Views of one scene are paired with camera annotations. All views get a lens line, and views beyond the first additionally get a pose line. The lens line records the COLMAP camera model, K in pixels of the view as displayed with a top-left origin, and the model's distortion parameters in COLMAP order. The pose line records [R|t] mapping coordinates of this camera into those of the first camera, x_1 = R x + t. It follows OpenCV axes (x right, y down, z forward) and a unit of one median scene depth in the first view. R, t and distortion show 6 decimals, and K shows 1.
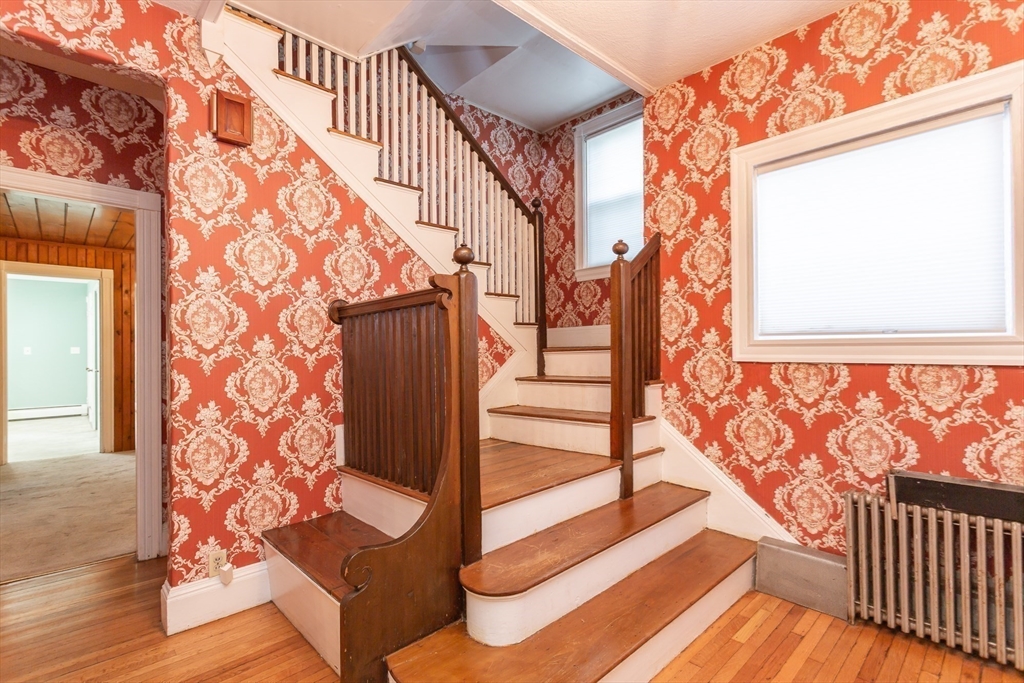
lens RADIAL K [[484.3, 0, 511.1], [0, 484.3, 345.3], [0, 0, 1]] dist [-0.001041, 0.001858]
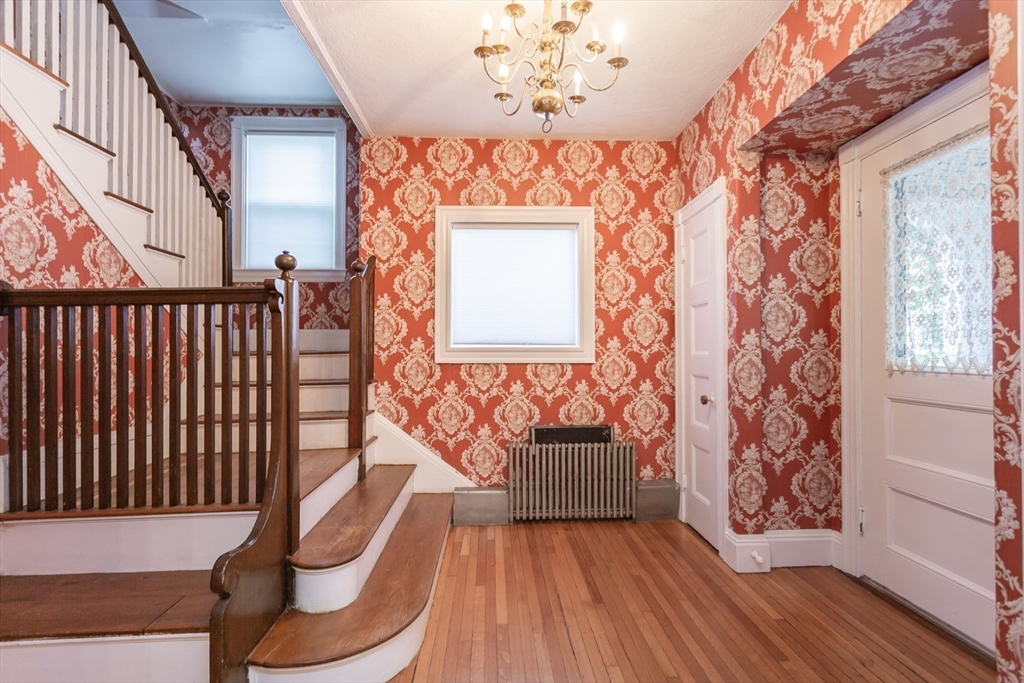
lens RADIAL K [[484.3, 0, 515.6], [0, 484.3, 348.1], [0, 0, 1]] dist [-0.001041, 0.001858]
pose [[0.650187, 0.016641, 0.759592, -0.415374], [-0.009987, 0.999861, -0.013357, 0.007519], [-0.759709, 0.001099, 0.650263, -0.043231]]
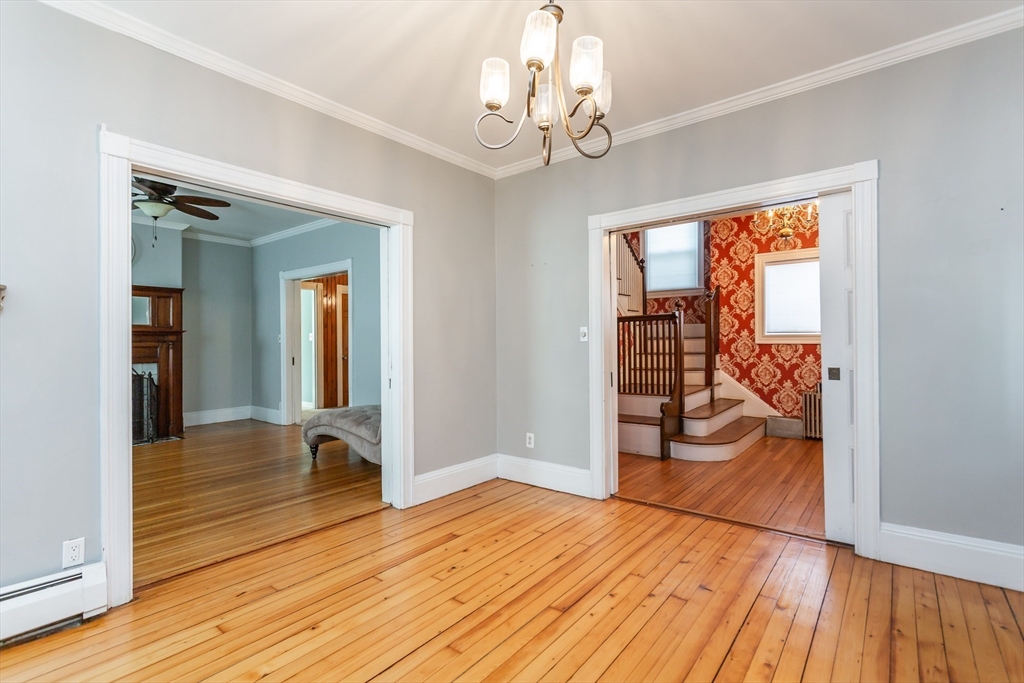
lens RADIAL K [[484.3, 0, 510.4], [0, 484.3, 336.3], [0, 0, 1]] dist [-0.001041, 0.001858]
pose [[0.990828, 0.002540, 0.135102, -1.042430], [-0.002976, 0.999991, 0.003024, -0.005732], [-0.135093, -0.003398, 0.990827, -1.177303]]
